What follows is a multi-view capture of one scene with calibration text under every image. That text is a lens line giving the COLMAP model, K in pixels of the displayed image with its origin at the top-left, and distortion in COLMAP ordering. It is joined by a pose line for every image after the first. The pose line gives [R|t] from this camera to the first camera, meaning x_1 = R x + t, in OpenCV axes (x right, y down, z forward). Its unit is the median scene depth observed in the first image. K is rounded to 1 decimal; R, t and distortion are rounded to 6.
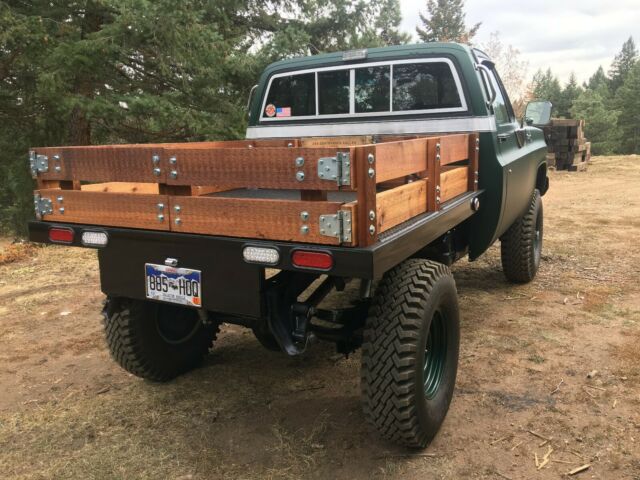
lens RADIAL K [[537.6, 0, 320.0], [0, 537.6, 240.0], [0, 0, 1]] dist [0.123021, -0.178432]
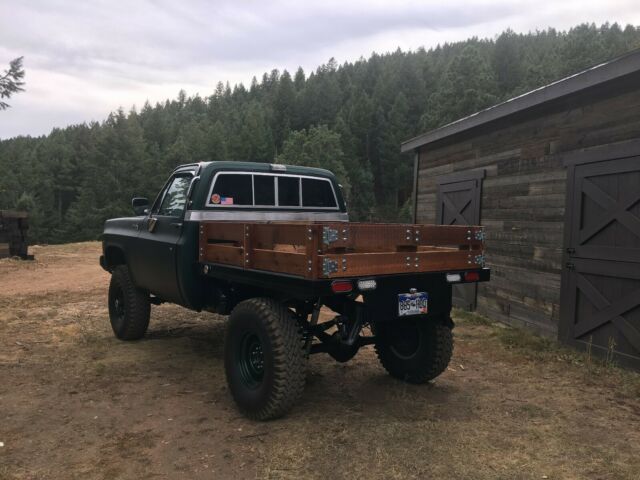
lens RADIAL K [[537.6, 0, 320.0], [0, 537.6, 240.0], [0, 0, 1]] dist [0.123021, -0.178432]
pose [[0.419103, -0.002451, 0.907935, -1.487325], [0.154315, 0.985639, -0.068571, -0.034541], [-0.894729, 0.168846, 0.413463, 0.396426]]
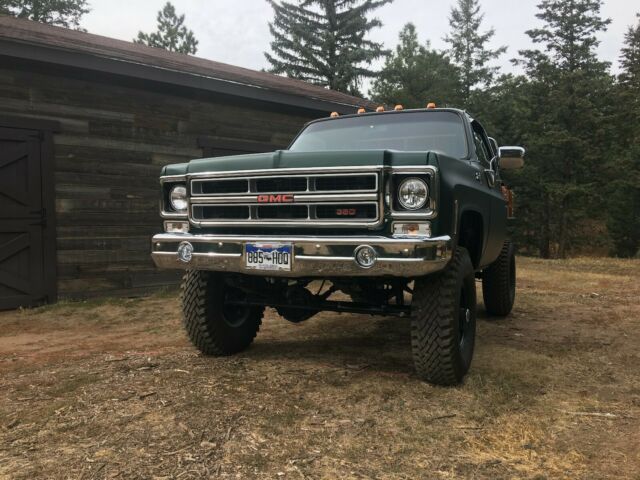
lens RADIAL K [[537.6, 0, 320.0], [0, 537.6, 240.0], [0, 0, 1]] dist [0.123021, -0.178432]
pose [[-0.998199, 0.028474, -0.052795, 0.468688], [0.015408, 0.972333, 0.233089, -0.485620], [0.057971, 0.231856, -0.971021, 3.073998]]
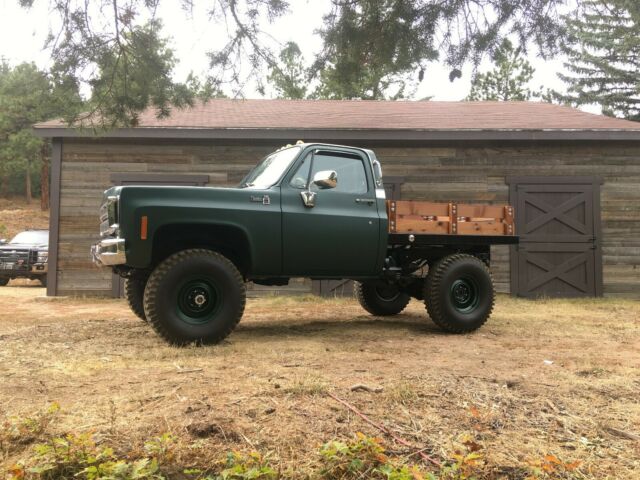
lens RADIAL K [[537.6, 0, 320.0], [0, 537.6, 240.0], [0, 0, 1]] dist [0.123021, -0.178432]
pose [[-0.801603, 0.032815, 0.596956, -1.120127], [0.131976, 0.983573, 0.123152, -0.378738], [-0.583108, 0.177503, -0.792766, 3.033119]]
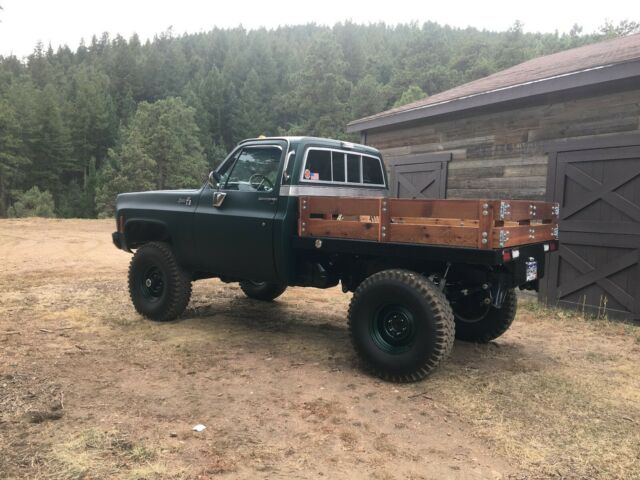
lens RADIAL K [[537.6, 0, 320.0], [0, 537.6, 240.0], [0, 0, 1]] dist [0.123021, -0.178432]
pose [[0.136623, -0.041025, 0.989773, -1.765561], [0.167299, 0.985746, 0.017764, -0.143950], [-0.976394, 0.163161, 0.141539, 1.102831]]
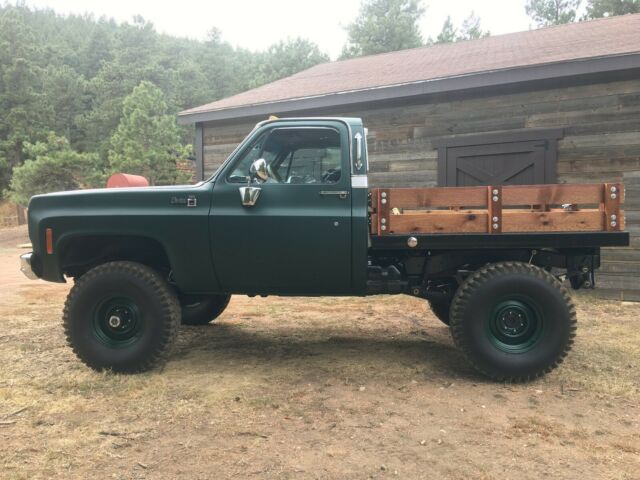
lens RADIAL K [[537.6, 0, 320.0], [0, 537.6, 240.0], [0, 0, 1]] dist [0.123021, -0.178432]
pose [[-0.403371, -0.025456, 0.914682, -1.362322], [0.207273, 0.971088, 0.118432, -0.315923], [-0.891252, 0.237361, -0.386433, 2.042512]]
